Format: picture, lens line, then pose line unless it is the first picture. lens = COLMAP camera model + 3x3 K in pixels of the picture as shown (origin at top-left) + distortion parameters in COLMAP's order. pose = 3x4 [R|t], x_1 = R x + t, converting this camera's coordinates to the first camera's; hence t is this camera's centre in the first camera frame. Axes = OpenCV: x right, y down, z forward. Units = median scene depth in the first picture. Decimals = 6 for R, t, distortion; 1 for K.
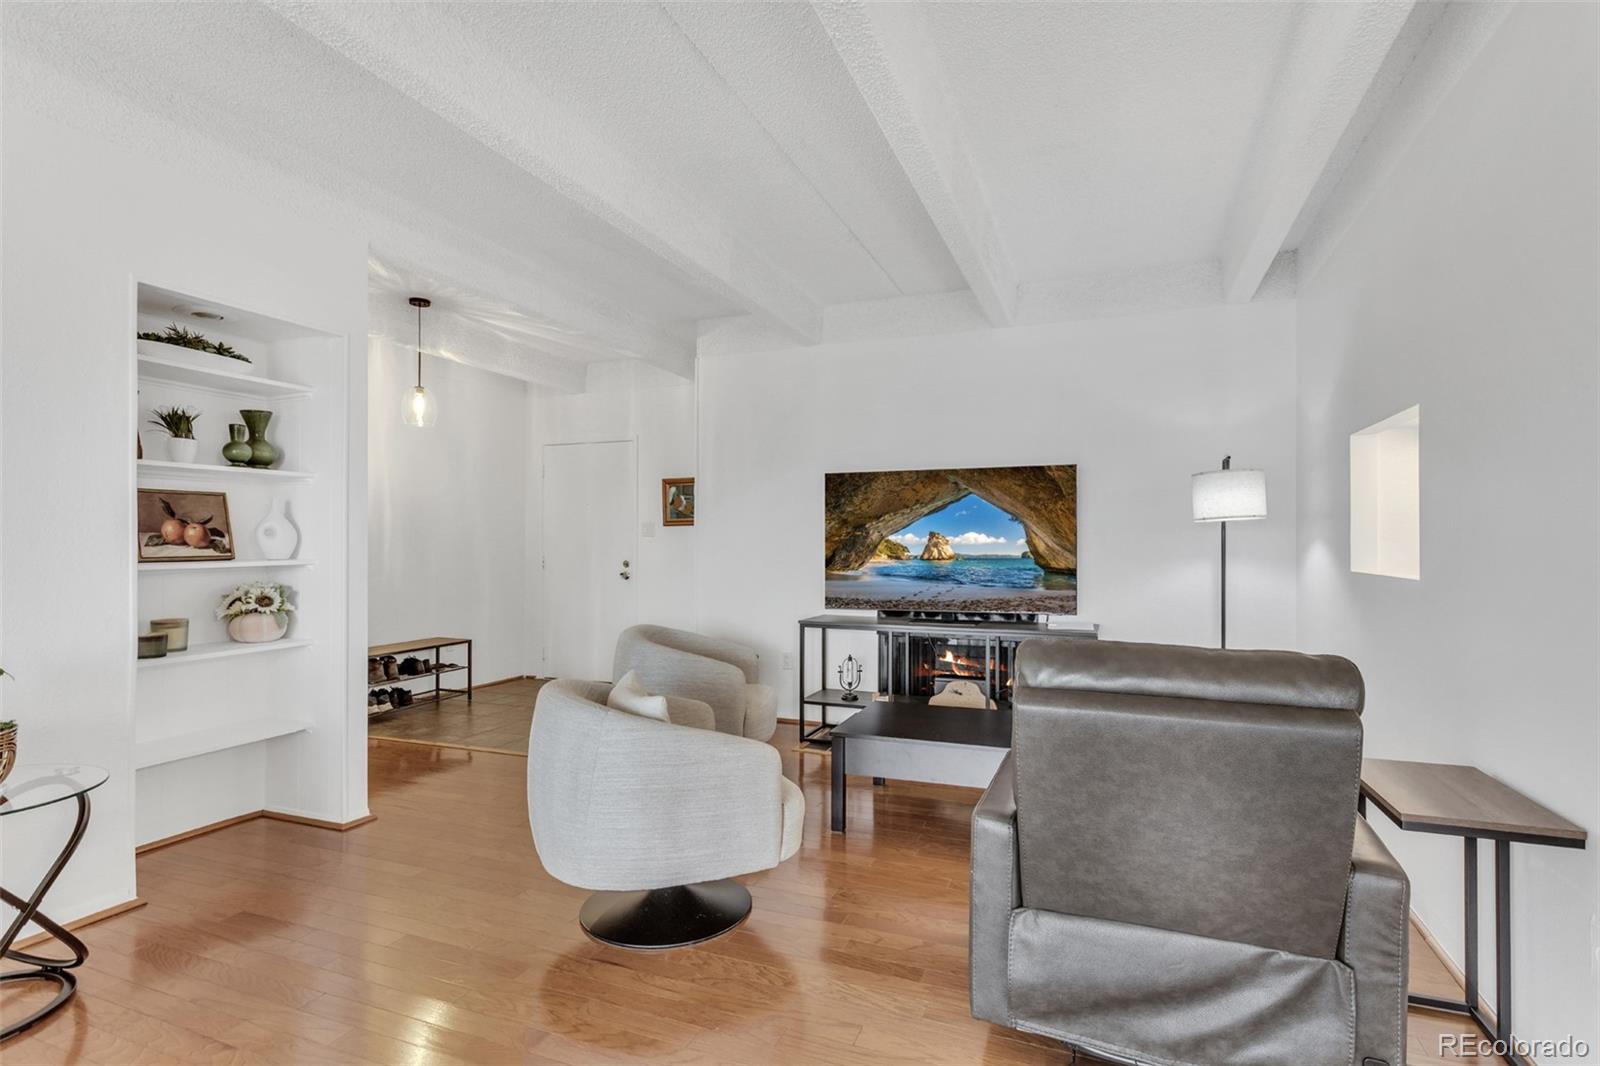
lens RADIAL K [[790.0, 0, 802.9], [0, 790.0, 543.9], [0, 0, 1]] dist [0.001294, 0.000652]
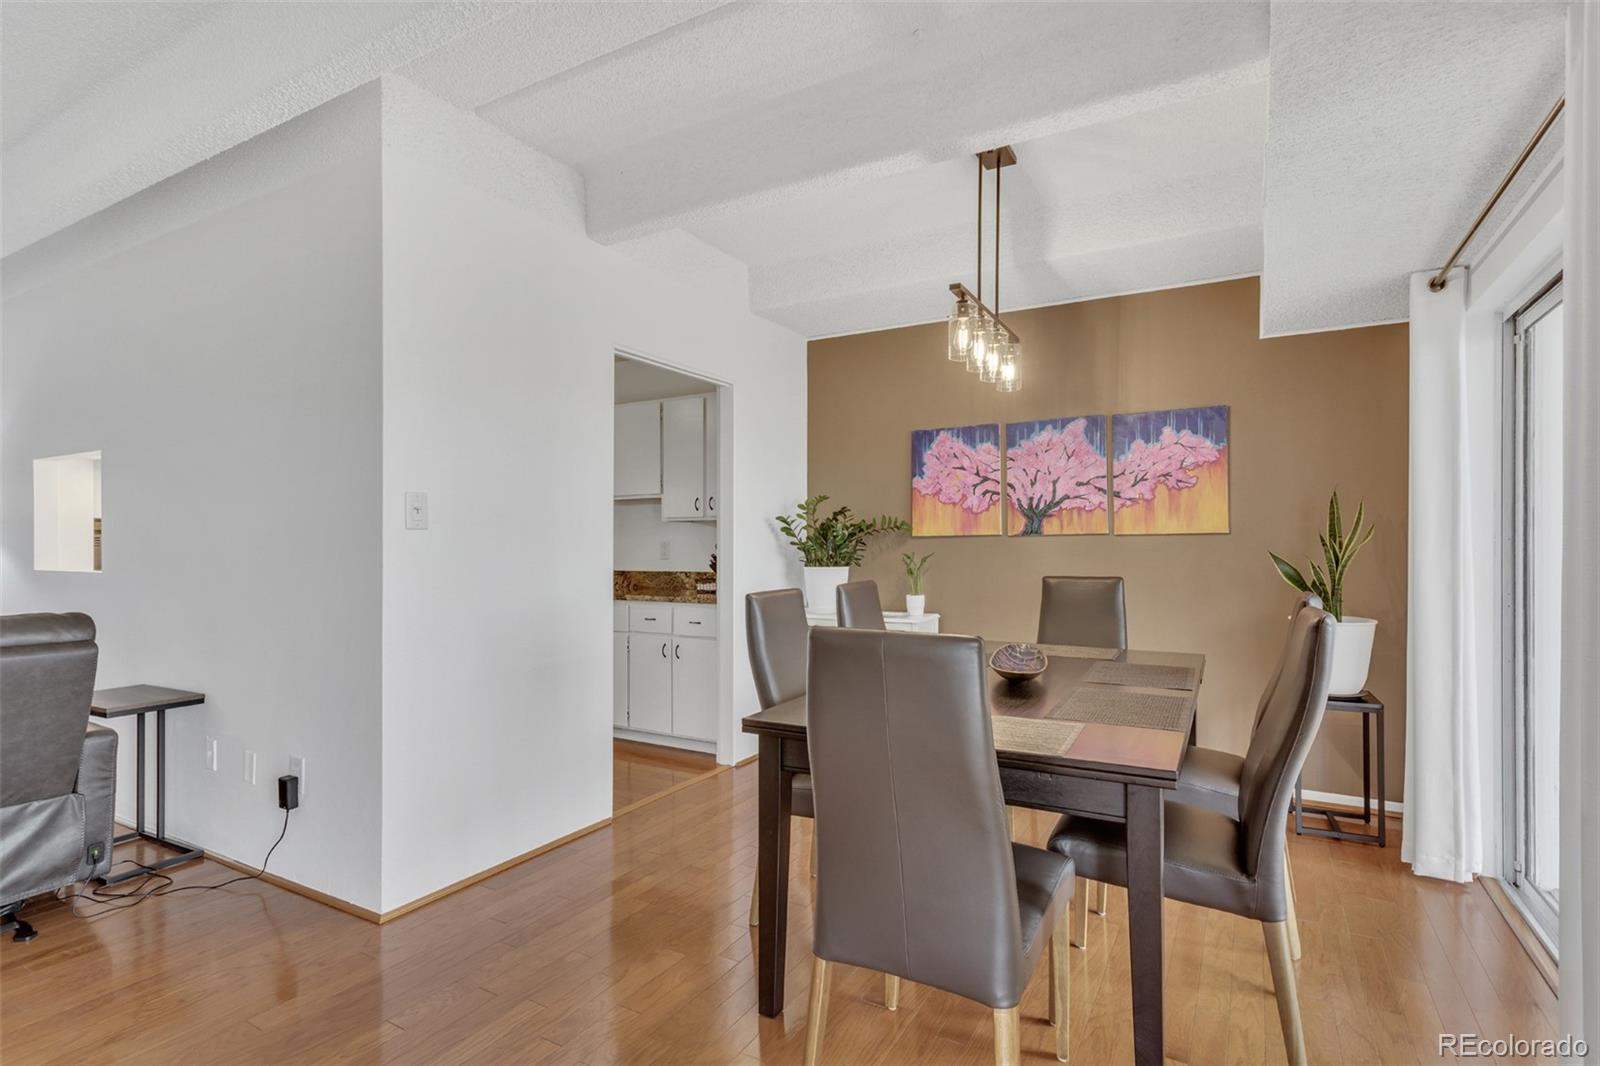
lens RADIAL K [[781.6, 0, 800.0], [0, 781.6, 533.0], [0, 0, 1]] dist [0.005053, 0.000827]
pose [[0.142129, 0.006519, 0.989827, -0.783272], [0.007349, 0.999944, -0.007641, -0.009861], [-0.989821, 0.008361, 0.142073, -0.795325]]
